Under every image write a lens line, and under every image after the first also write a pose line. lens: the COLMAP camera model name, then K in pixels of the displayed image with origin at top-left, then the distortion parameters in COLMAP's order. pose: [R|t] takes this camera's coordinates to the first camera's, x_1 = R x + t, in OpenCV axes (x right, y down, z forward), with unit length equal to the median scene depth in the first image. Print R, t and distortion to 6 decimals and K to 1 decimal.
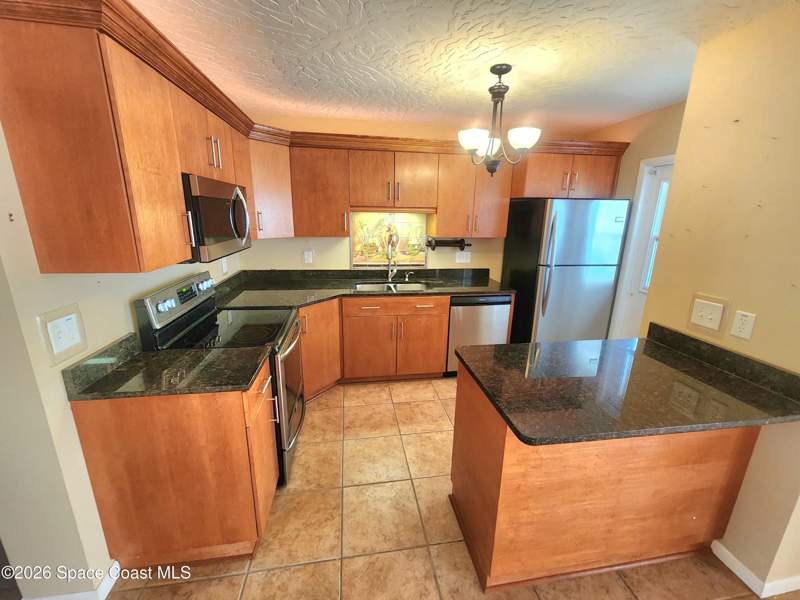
lens RADIAL K [[326.5, 0, 402.1], [0, 326.5, 298.9], [0, 0, 1]] dist [-0.000416, 0.000534]
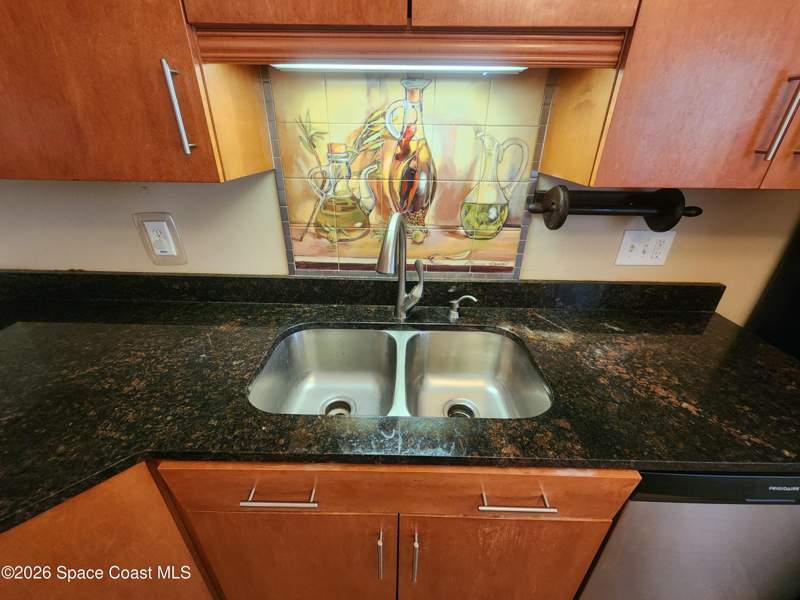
lens RADIAL K [[326.5, 0, 395.6], [0, 326.5, 297.9], [0, 0, 1]] dist [-0.000416, 0.000534]
pose [[0.984003, 0.071594, -0.163131, 0.009407], [-0.039003, 0.980056, 0.194858, -0.139353], [0.173828, -0.185379, 0.967170, 0.687317]]
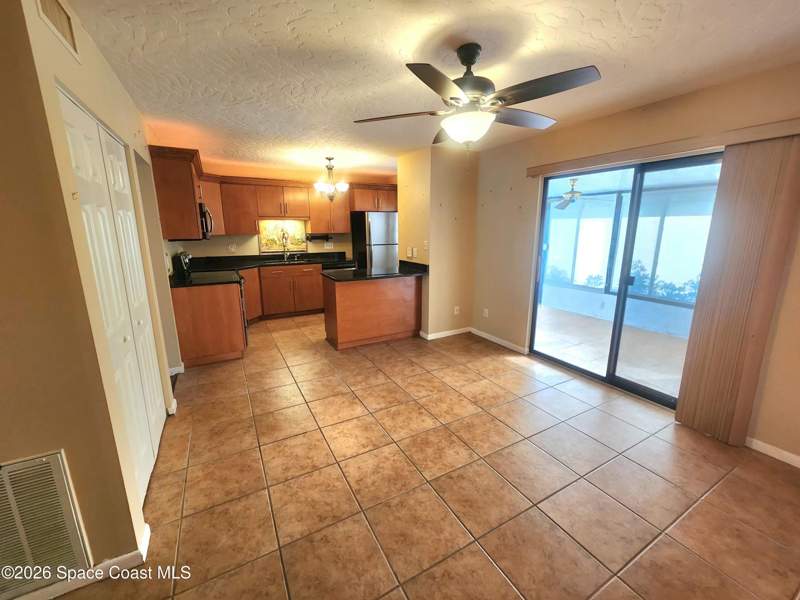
lens RADIAL K [[326.5, 0, 398.7], [0, 326.5, 295.5], [0, 0, 1]] dist [-0.000416, 0.000534]
pose [[0.943195, -0.089782, 0.319880, -0.042479], [0.104012, 0.994192, -0.027645, 0.230801], [-0.315540, 0.059346, 0.947055, -0.763719]]
